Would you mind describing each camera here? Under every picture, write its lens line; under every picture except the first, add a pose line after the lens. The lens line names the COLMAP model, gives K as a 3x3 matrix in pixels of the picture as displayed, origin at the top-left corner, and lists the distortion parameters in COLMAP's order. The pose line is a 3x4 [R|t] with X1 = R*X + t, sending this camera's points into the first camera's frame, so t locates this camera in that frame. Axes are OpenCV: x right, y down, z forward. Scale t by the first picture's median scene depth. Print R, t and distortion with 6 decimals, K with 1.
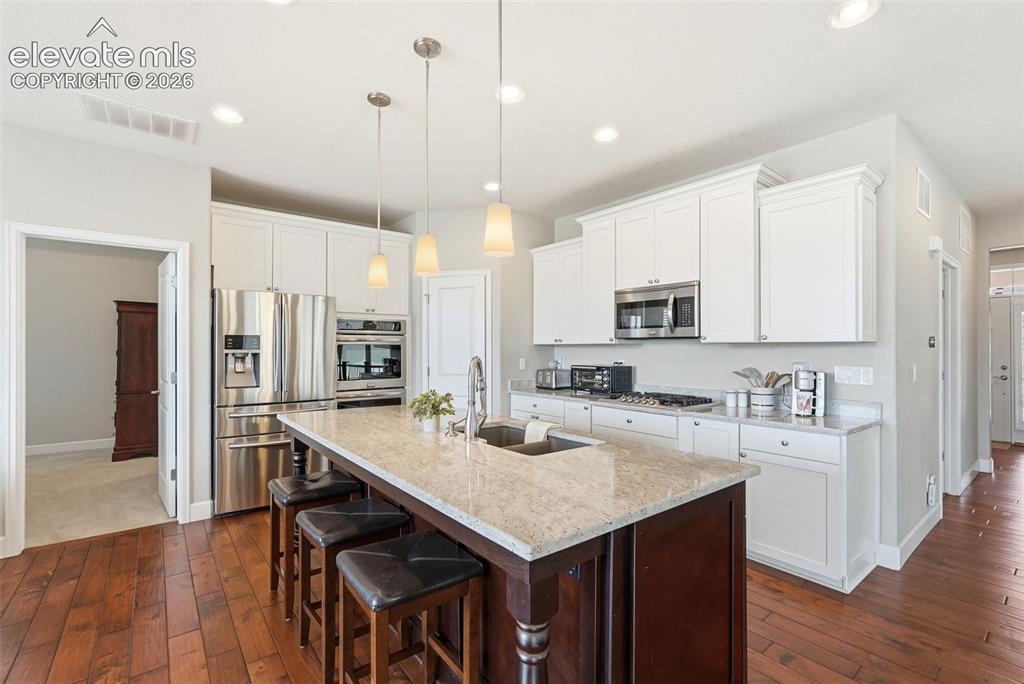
lens RADIAL K [[456.3, 0, 513.0], [0, 456.3, 348.7], [0, 0, 1]] dist [-0.000336, 0.000171]
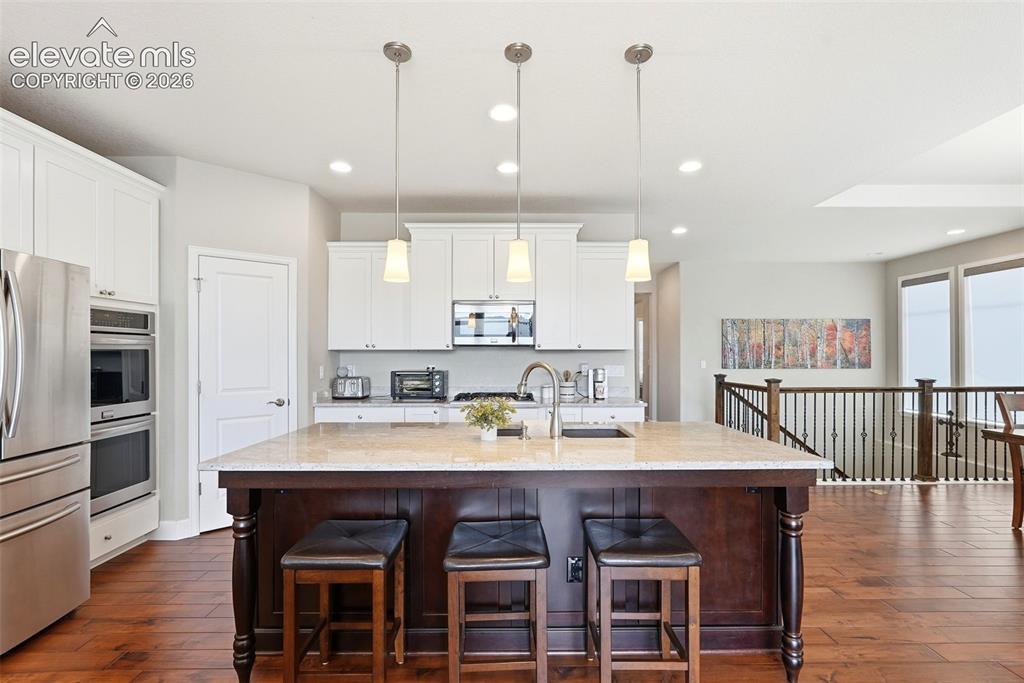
lens RADIAL K [[456.3, 0, 513.0], [0, 456.3, 348.2], [0, 0, 1]] dist [-0.000336, 0.000171]
pose [[0.614504, 0.004447, 0.788901, -0.464441], [0.000577, 0.999981, -0.006086, -0.007273], [-0.788913, 0.004195, 0.614490, 0.196913]]
